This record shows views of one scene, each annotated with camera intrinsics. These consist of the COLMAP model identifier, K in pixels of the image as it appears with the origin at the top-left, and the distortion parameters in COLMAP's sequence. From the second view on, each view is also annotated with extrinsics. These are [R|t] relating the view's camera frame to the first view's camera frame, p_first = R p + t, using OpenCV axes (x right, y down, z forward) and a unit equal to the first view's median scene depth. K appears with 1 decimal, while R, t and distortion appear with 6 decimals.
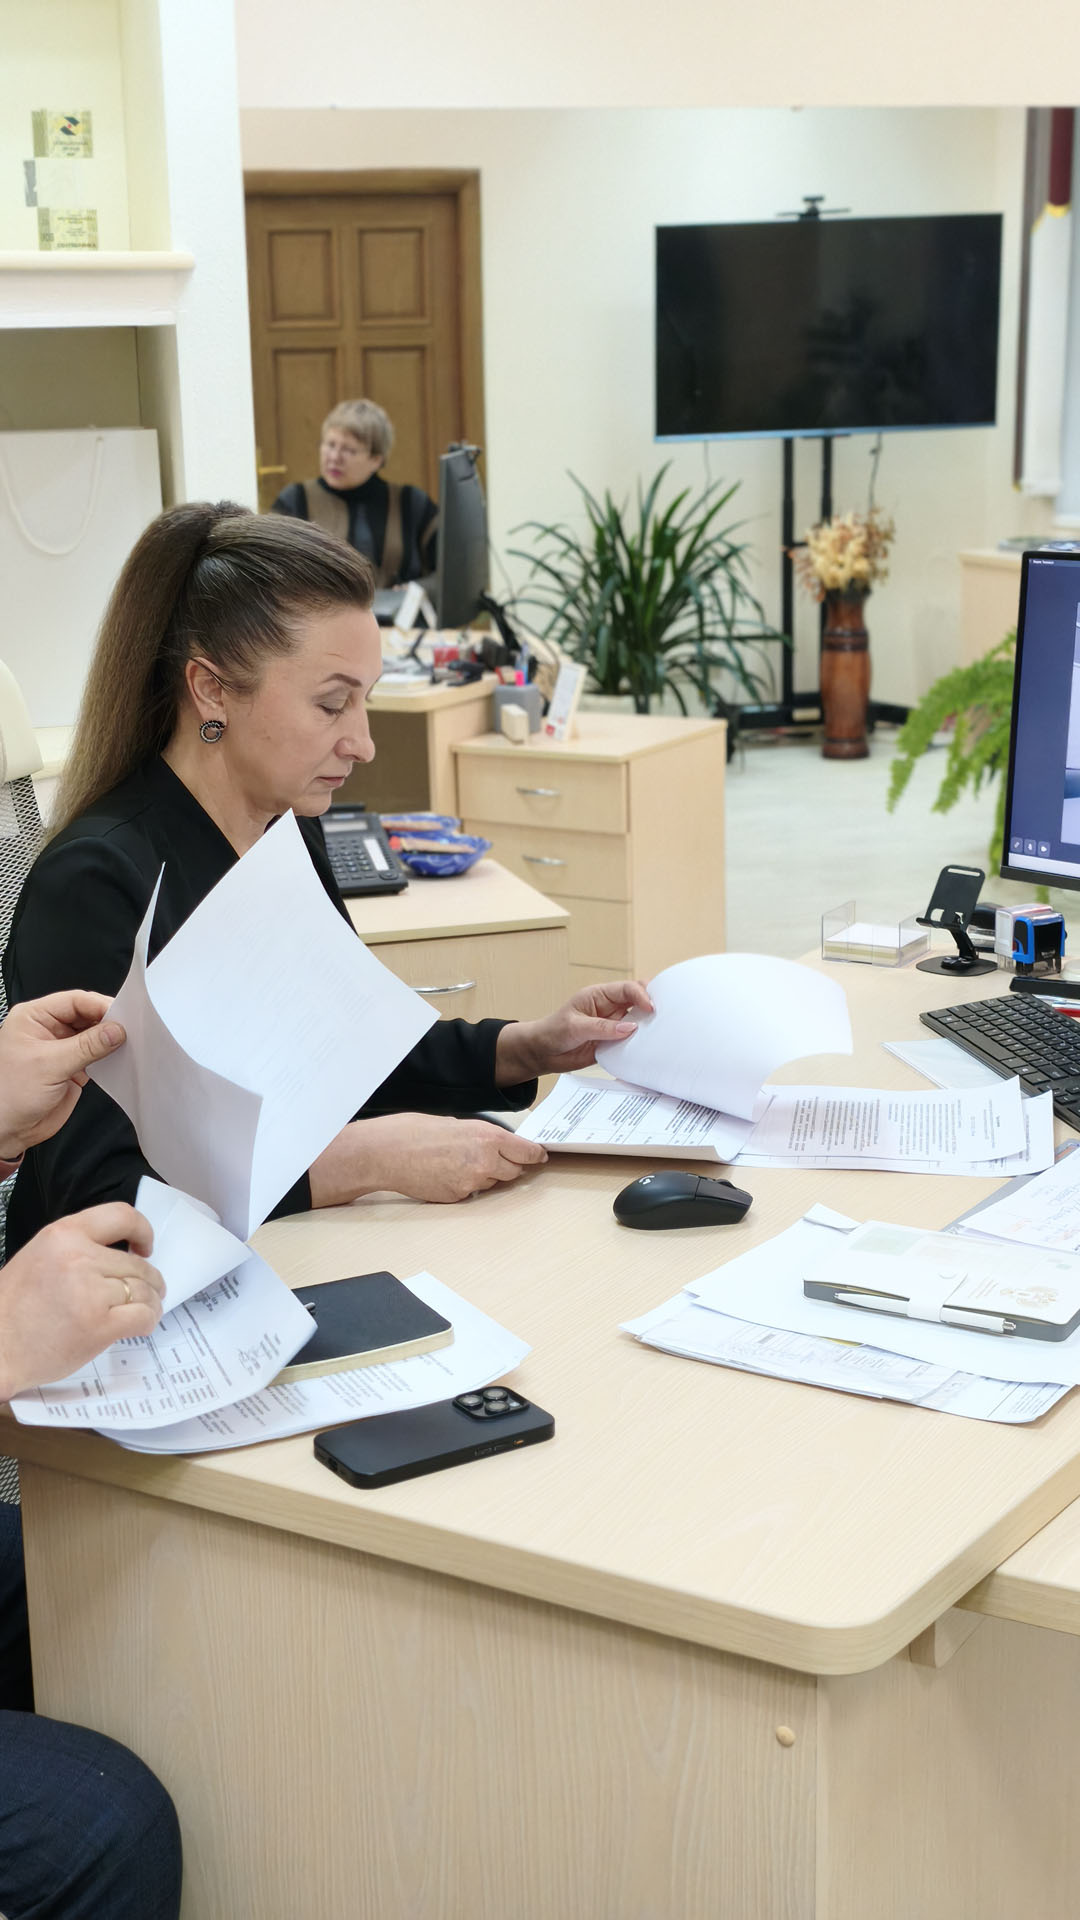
lens RADIAL K [[2613.8, 0, 540.0], [0, 2613.8, 960.0], [0, 0, 1]] dist [0.281416, -1.369466]
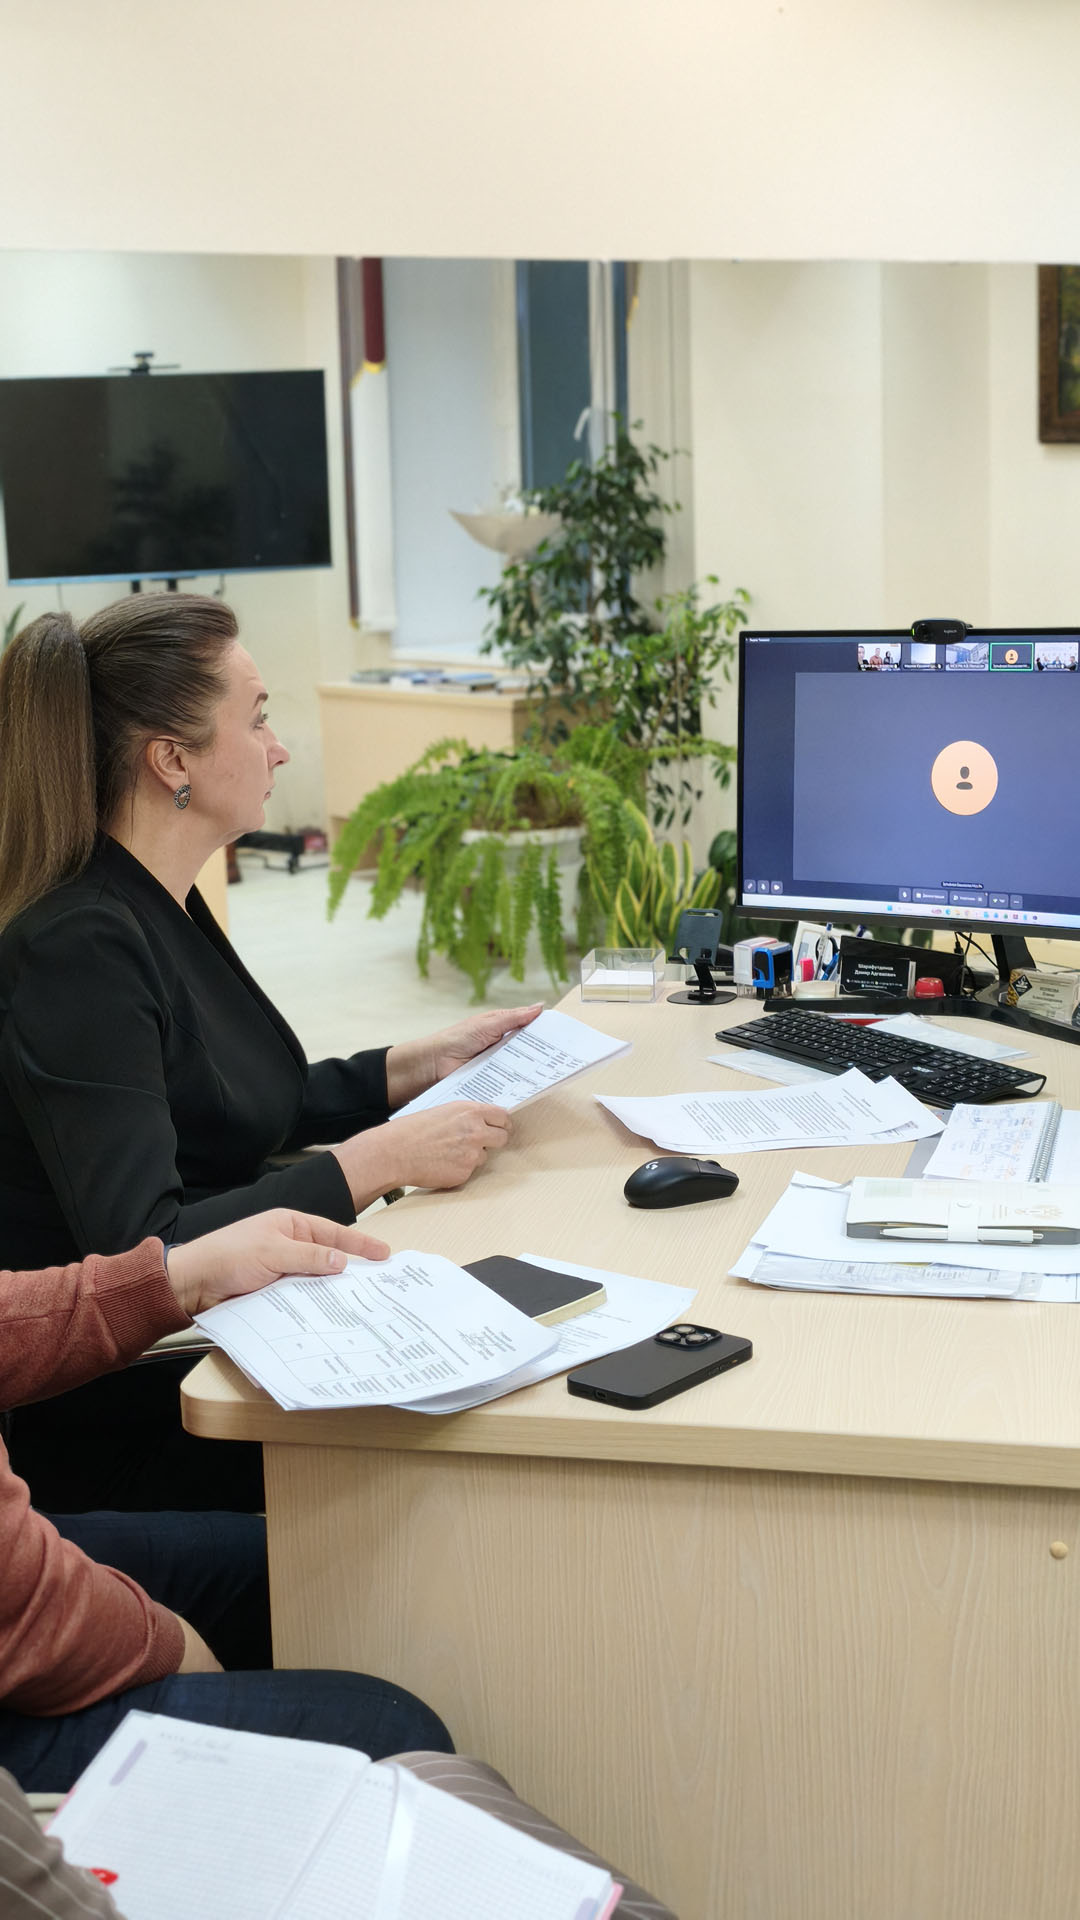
lens RADIAL K [[2618.9, 0, 540.0], [0, 2618.9, 960.0], [0, 0, 1]] dist [0.221057, -1.410195]
pose [[0.943761, -0.065433, 0.324088, -0.195333], [0.085207, 0.995245, -0.047188, 0.024175], [-0.319460, 0.072149, 0.944849, -0.031004]]
